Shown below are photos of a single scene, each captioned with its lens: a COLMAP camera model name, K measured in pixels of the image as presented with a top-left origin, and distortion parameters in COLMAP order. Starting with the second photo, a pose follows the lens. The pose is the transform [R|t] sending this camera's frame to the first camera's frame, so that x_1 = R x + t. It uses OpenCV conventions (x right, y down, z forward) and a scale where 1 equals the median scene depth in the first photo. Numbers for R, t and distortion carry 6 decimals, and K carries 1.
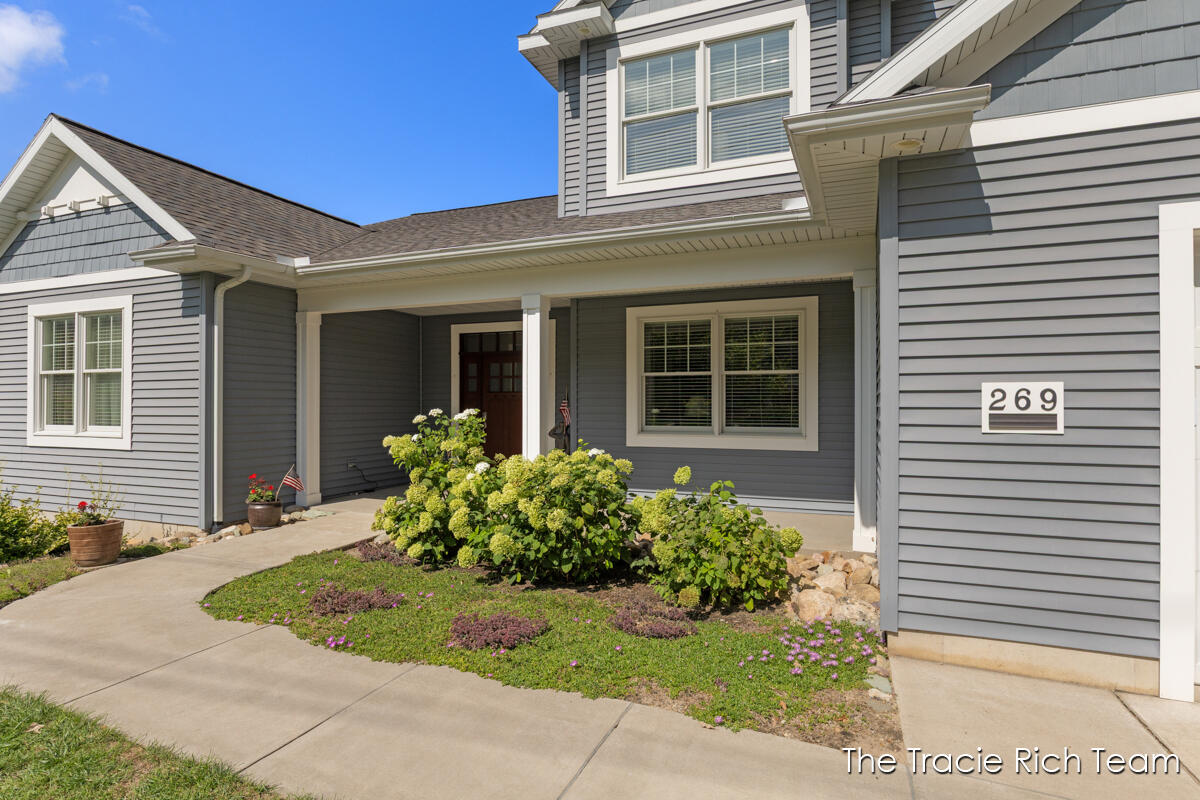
lens RADIAL K [[625.1, 0, 590.7], [0, 625.1, 419.8], [0, 0, 1]] dist [-0.006999, 0.000926]
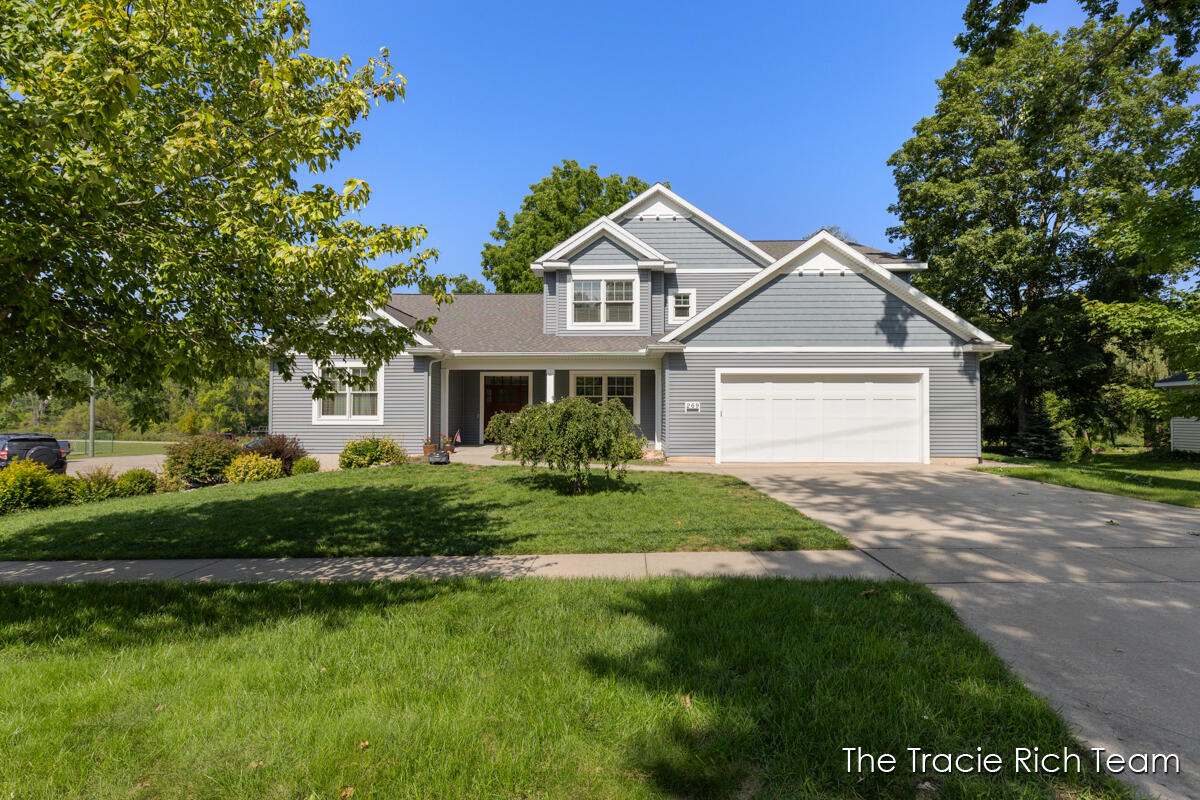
lens RADIAL K [[567.6, 0, 595.8], [0, 567.6, 424.1], [0, 0, 1]] dist [-0.016730, -0.000926]
pose [[0.936671, -0.001467, 0.350208, -0.722366], [0.005455, 0.999931, -0.010402, 0.070239], [-0.350169, 0.011654, 0.936614, -1.326790]]
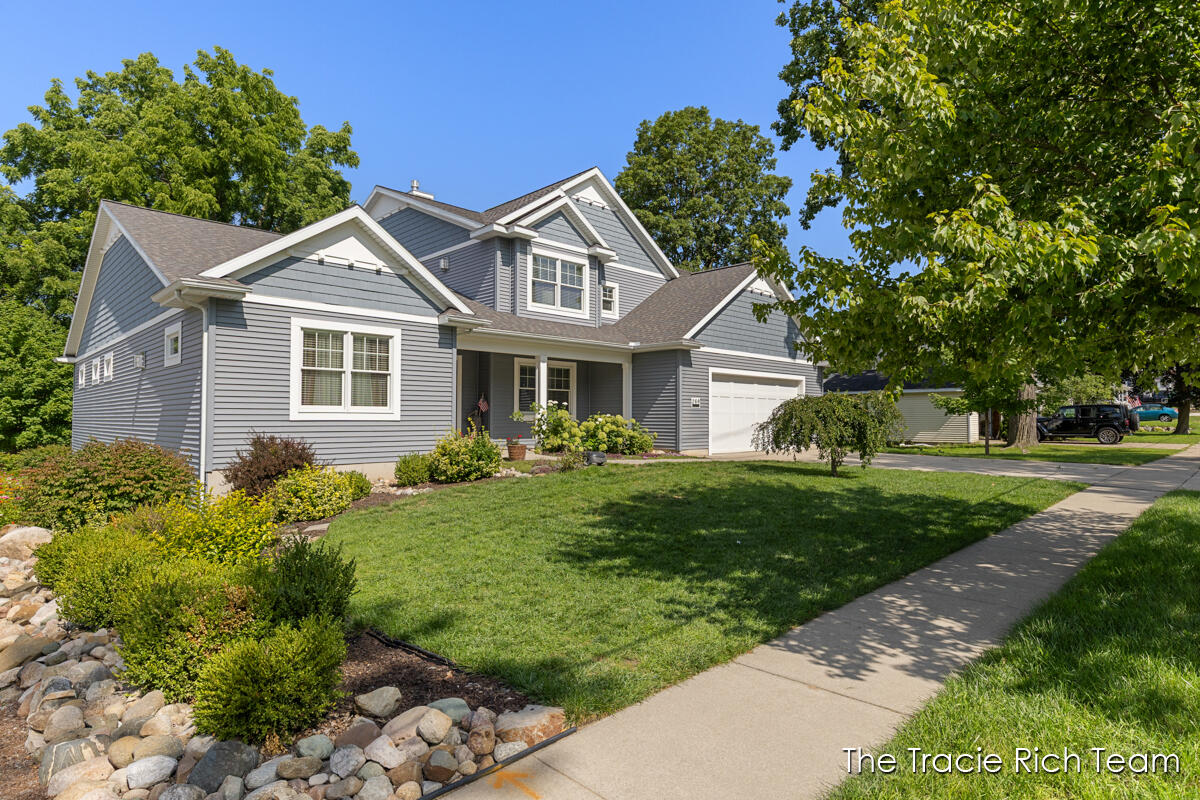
lens RADIAL K [[647.3, 0, 610.3], [0, 647.3, 430.4], [0, 0, 1]] dist [-0.016885, -0.003160]
pose [[0.393596, -0.014427, 0.919170, -2.080713], [0.018409, 0.999800, 0.007810, 0.070222], [-0.919099, 0.013847, 0.393783, -0.205693]]
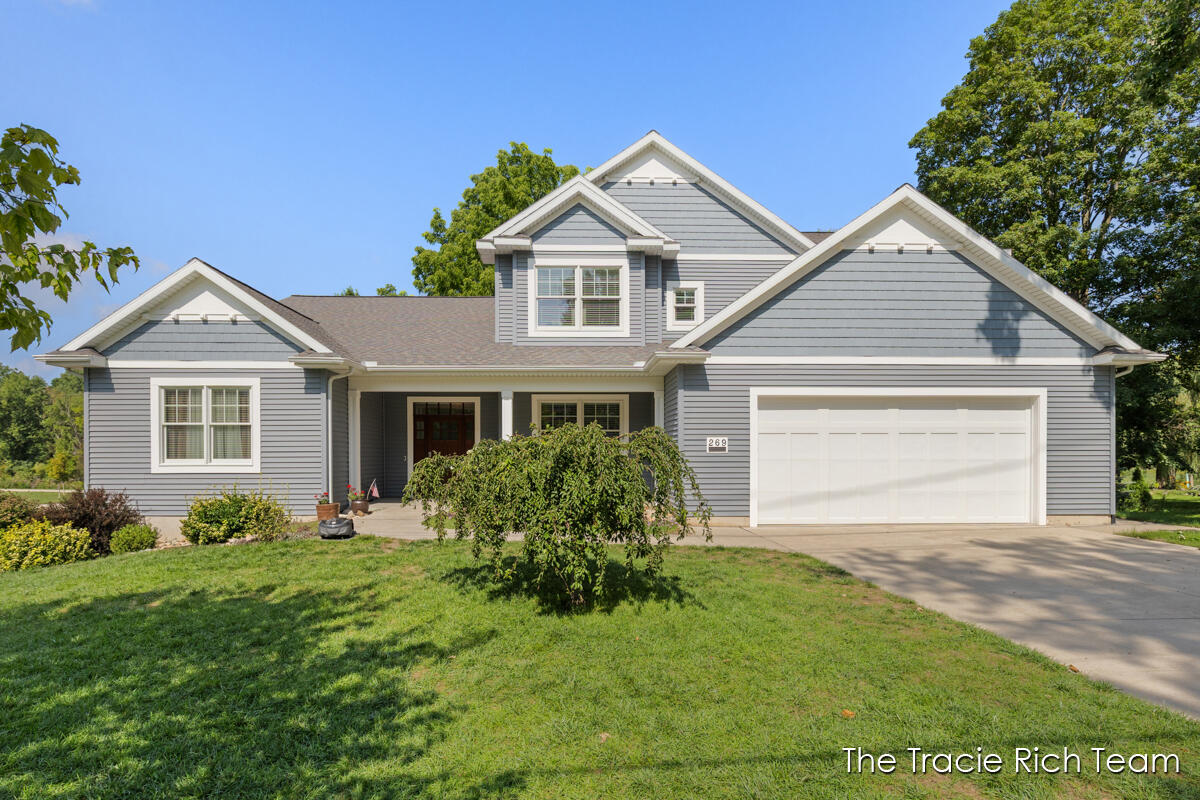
lens RADIAL K [[602.6, 0, 577.2], [0, 602.6, 492.4], [0, 0, 1]] dist [-0.011903, 0.005499]
pose [[0.915007, -0.027172, 0.402521, -0.604025], [0.011489, 0.999080, 0.041326, 0.042965], [-0.403273, -0.033189, 0.914477, -0.769346]]
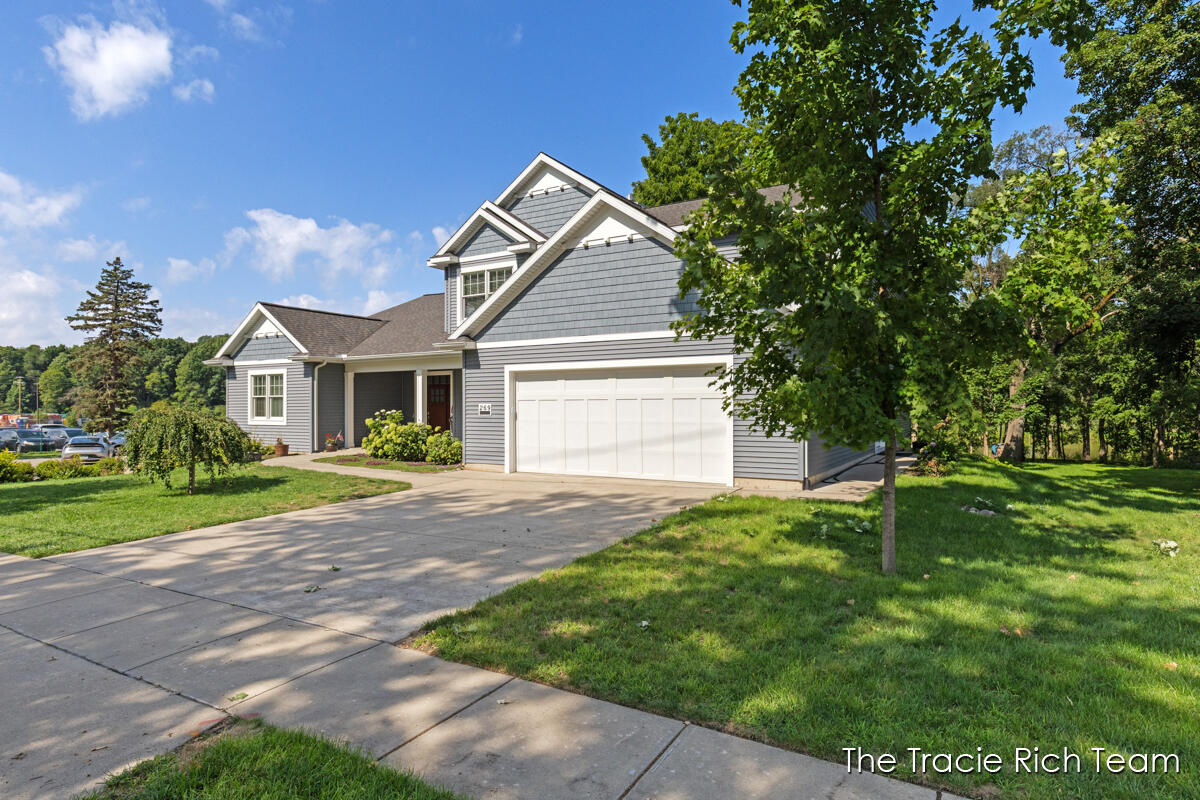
lens RADIAL K [[647.3, 0, 599.8], [0, 647.3, 433.3], [0, 0, 1]] dist [-0.016885, -0.003160]
pose [[0.990933, 0.001899, -0.134346, 0.980535], [0.000972, 0.999773, 0.021305, 0.023228], [0.134356, -0.021243, 0.990705, -1.582276]]
